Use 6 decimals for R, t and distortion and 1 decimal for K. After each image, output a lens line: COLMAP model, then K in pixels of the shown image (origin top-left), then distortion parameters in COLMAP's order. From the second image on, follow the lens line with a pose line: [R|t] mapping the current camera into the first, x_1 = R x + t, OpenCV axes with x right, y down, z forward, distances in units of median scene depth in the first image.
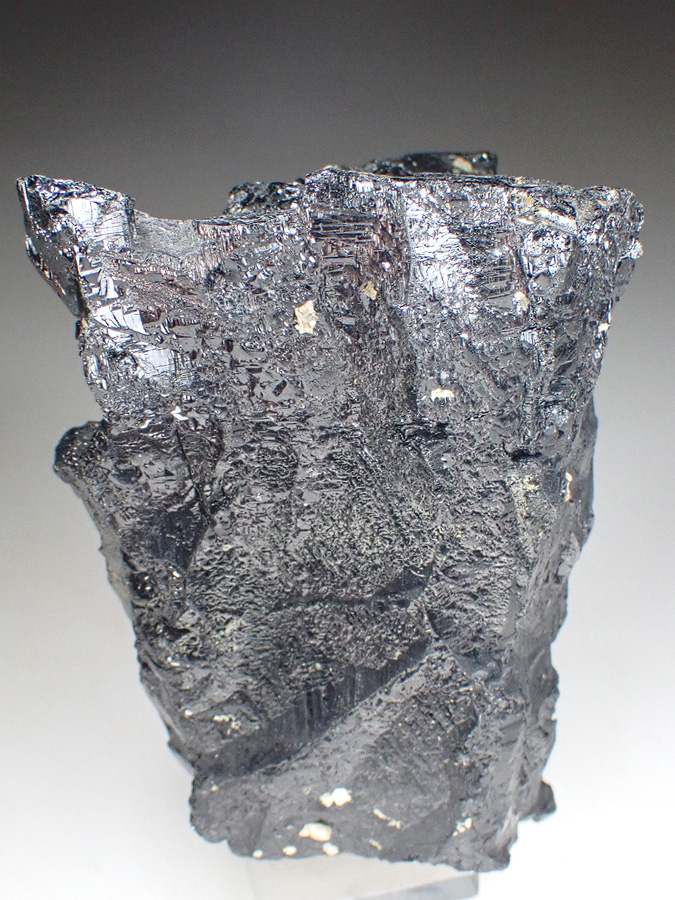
lens RADIAL K [[1820.9, 0, 337.5], [0, 1820.9, 450.0], [0, 0, 1]] dist [0.002439, 0.386552]
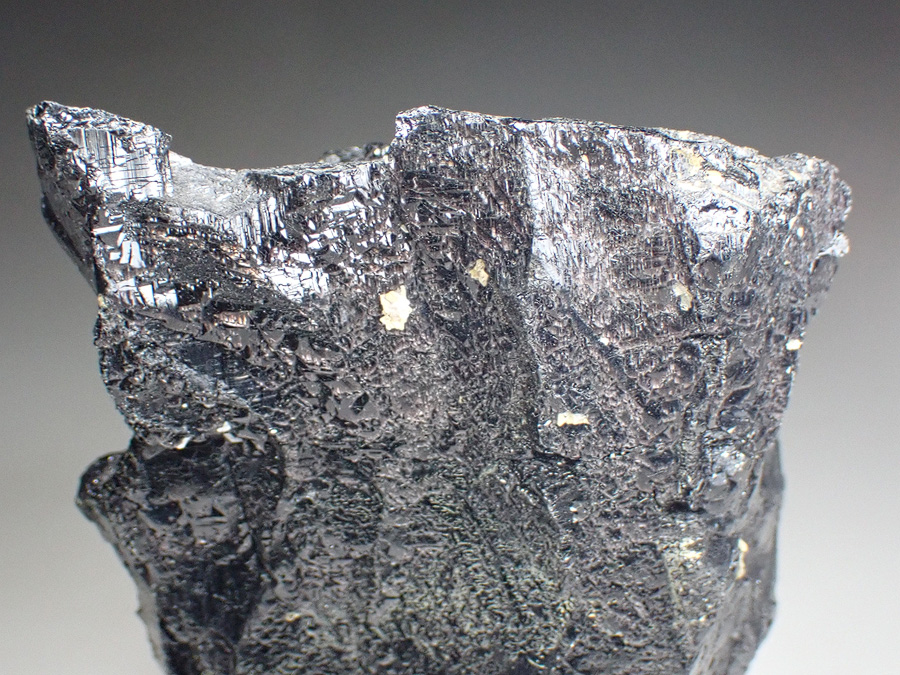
lens RADIAL K [[1820.9, 0, 450.0], [0, 1820.9, 337.5], [0, 0, 1]] dist [0.002439, 0.386552]
pose [[0.997639, 0.045309, -0.051603, 0.042437], [-0.051089, 0.991836, -0.116840, 0.024746], [0.045888, 0.119201, 0.991809, 0.241973]]
